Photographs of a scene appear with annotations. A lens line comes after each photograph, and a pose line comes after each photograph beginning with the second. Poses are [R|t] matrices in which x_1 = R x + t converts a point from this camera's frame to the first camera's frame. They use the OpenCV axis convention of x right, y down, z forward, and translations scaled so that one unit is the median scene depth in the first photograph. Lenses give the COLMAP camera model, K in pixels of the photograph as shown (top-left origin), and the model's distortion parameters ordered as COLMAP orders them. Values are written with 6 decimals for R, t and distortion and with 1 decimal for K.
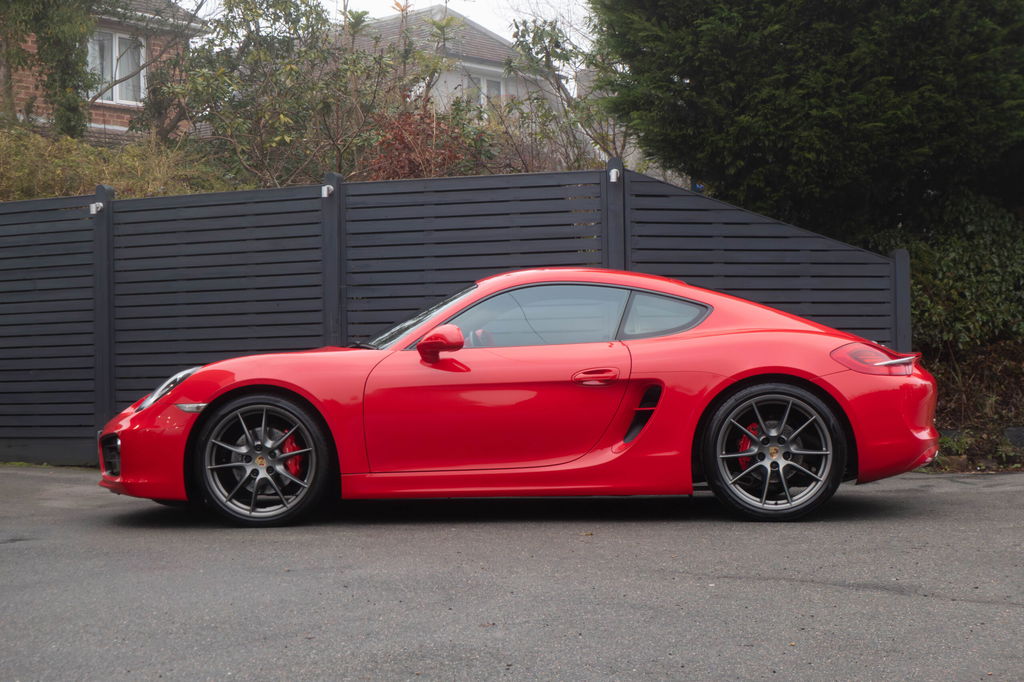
lens RADIAL K [[1753.0, 0, 505.8], [0, 1753.0, 335.6], [0, 0, 1]] dist [-0.089279, 0.000000]
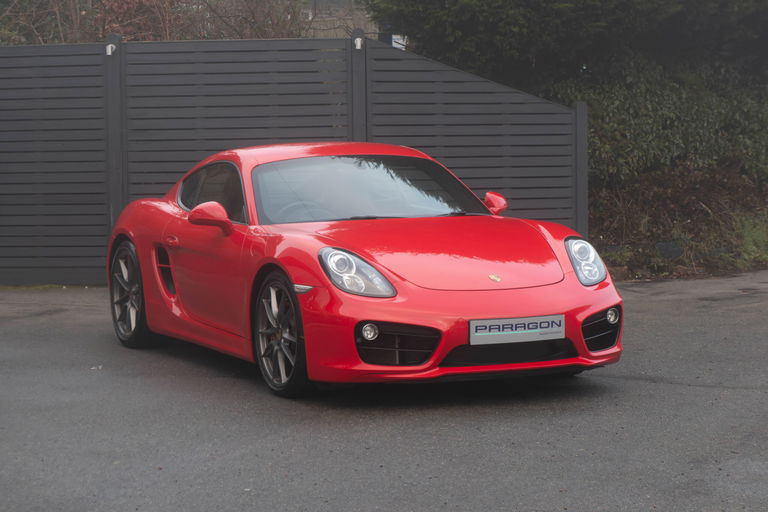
lens RADIAL K [[2128.1, 0, 386.5], [0, 2128.1, 254.1], [0, 0, 1]] dist [-0.148463, 0.000000]
pose [[0.978284, -0.011781, 0.206936, -0.217174], [-0.006376, 0.996200, 0.086857, -0.070488], [-0.207173, -0.086290, 0.974491, -0.440504]]
